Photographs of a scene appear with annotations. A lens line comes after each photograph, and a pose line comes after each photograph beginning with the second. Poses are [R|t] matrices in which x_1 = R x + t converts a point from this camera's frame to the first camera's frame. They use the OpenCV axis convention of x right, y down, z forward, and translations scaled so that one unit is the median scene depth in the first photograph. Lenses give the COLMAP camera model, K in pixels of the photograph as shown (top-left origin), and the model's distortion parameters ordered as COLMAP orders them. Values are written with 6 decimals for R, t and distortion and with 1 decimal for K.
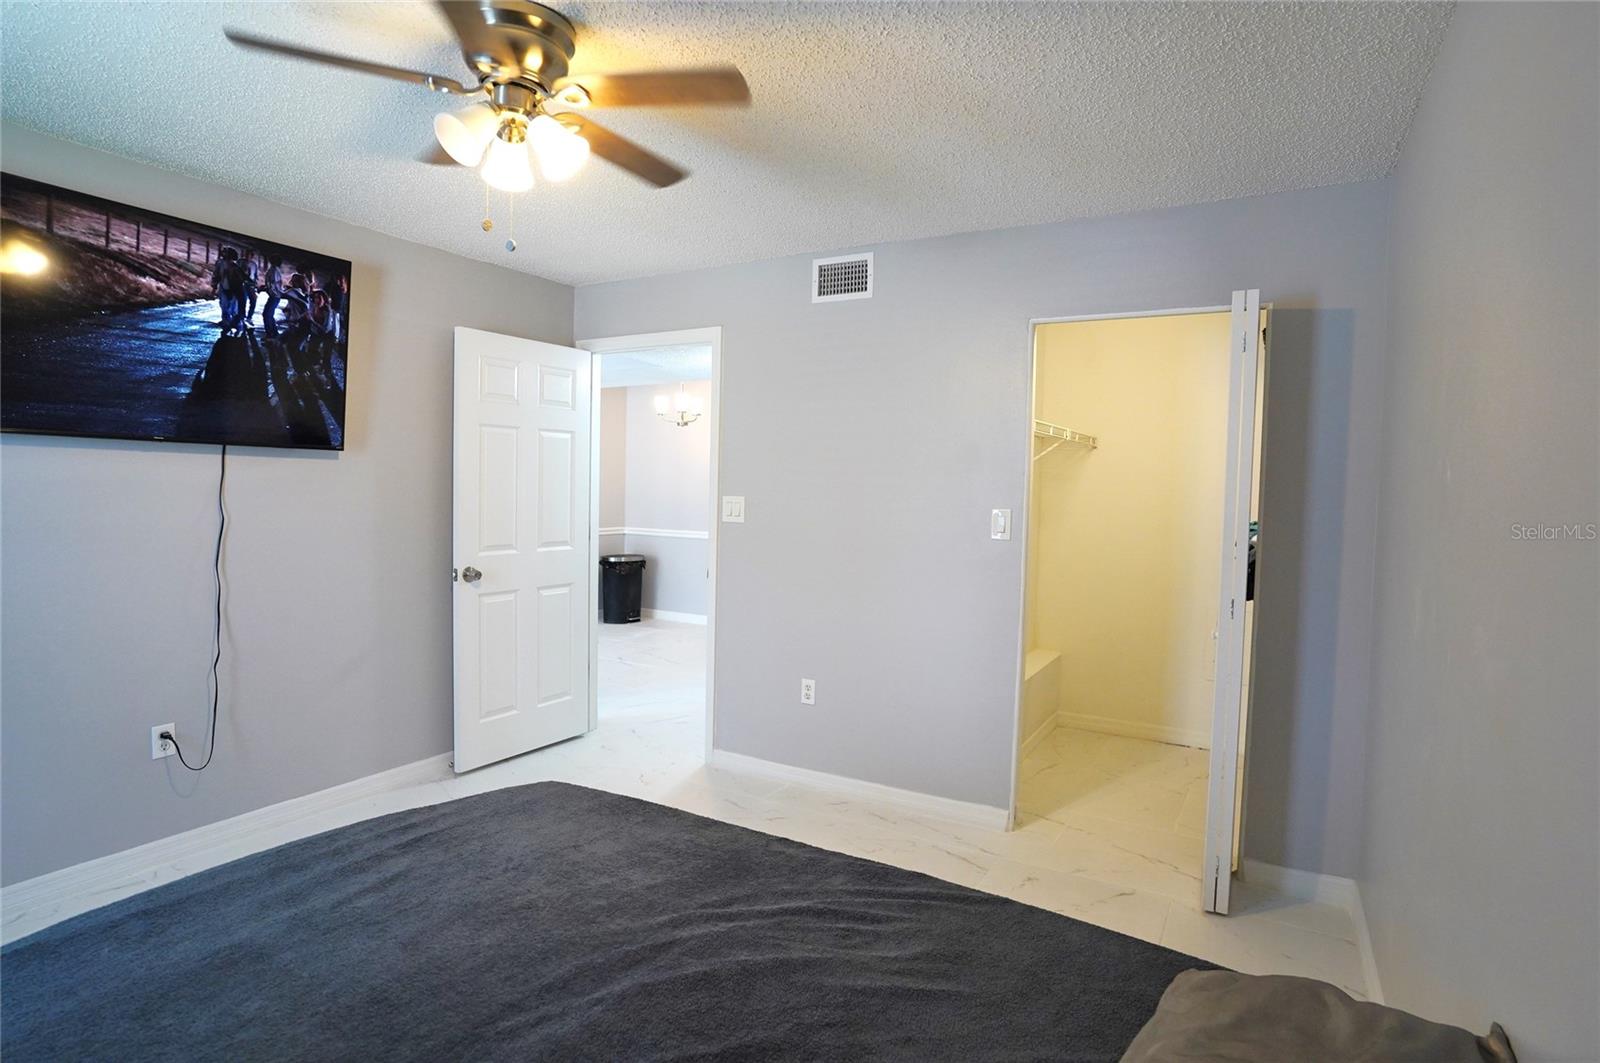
lens RADIAL K [[841.3, 0, 795.5], [0, 841.3, 524.6], [0, 0, 1]] dist [-0.076523, 0.048901]
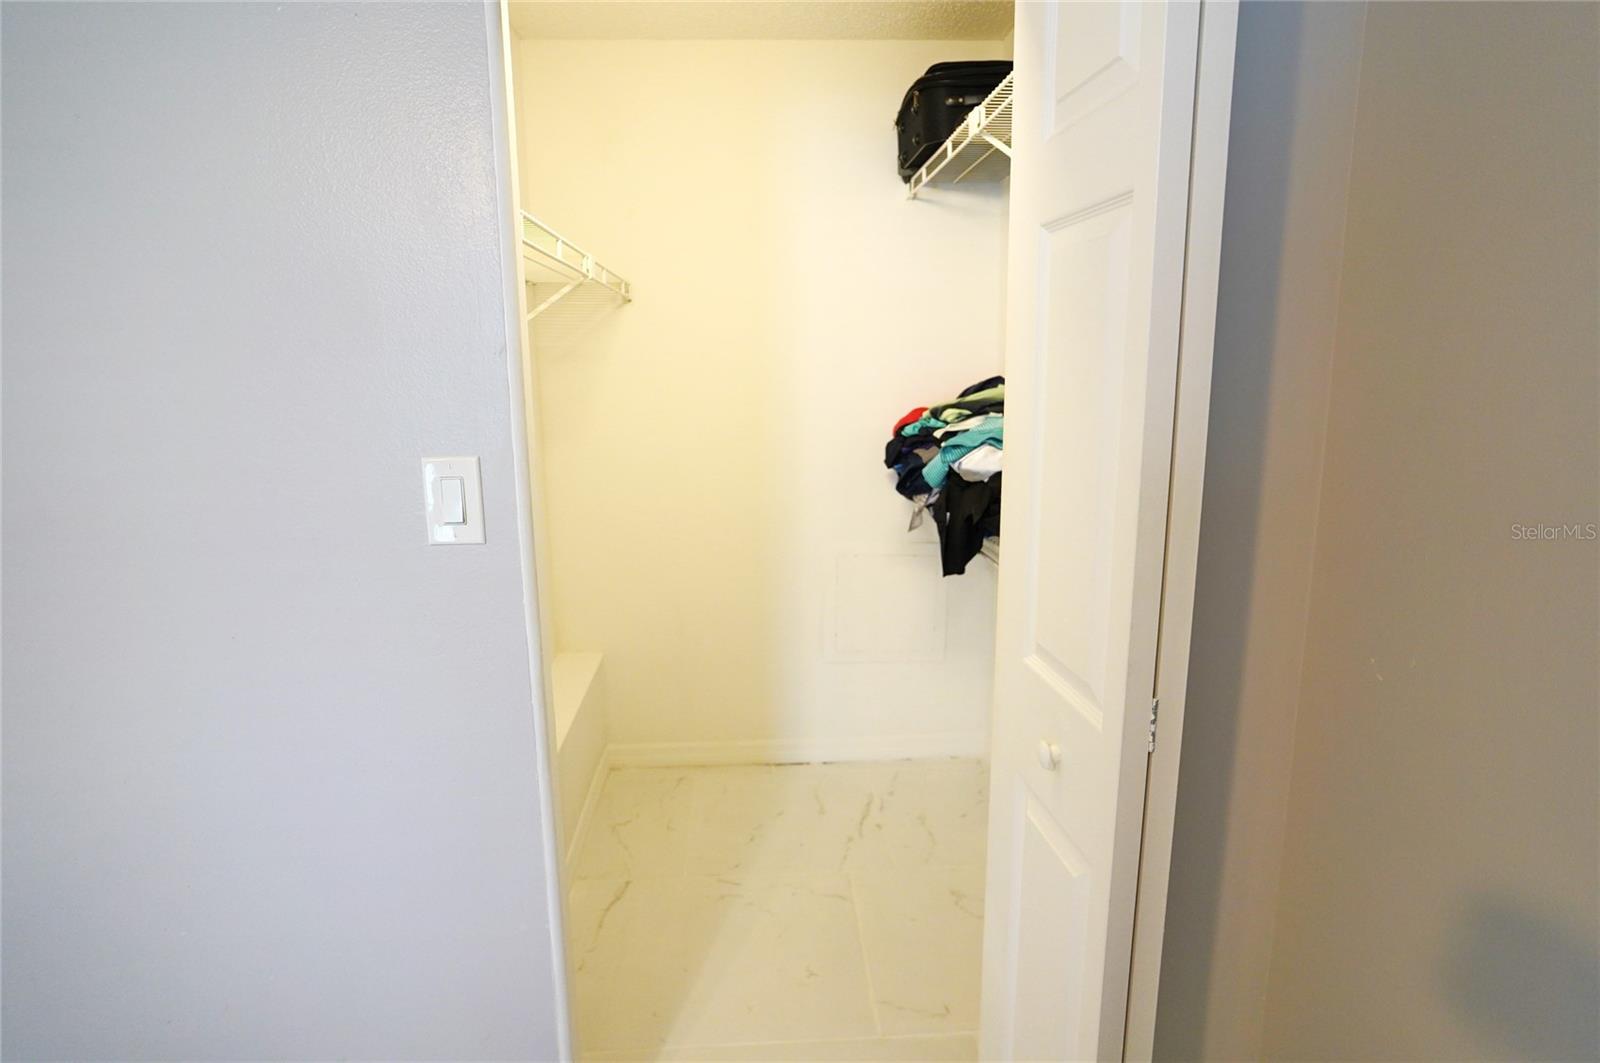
lens RADIAL K [[841.3, 0, 795.5], [0, 841.3, 524.6], [0, 0, 1]] dist [-0.076523, 0.048901]
pose [[0.834163, -0.127502, 0.536577, 0.131003], [0.045198, 0.985441, 0.163898, -0.029975], [-0.549663, -0.112465, 0.827782, 0.467281]]
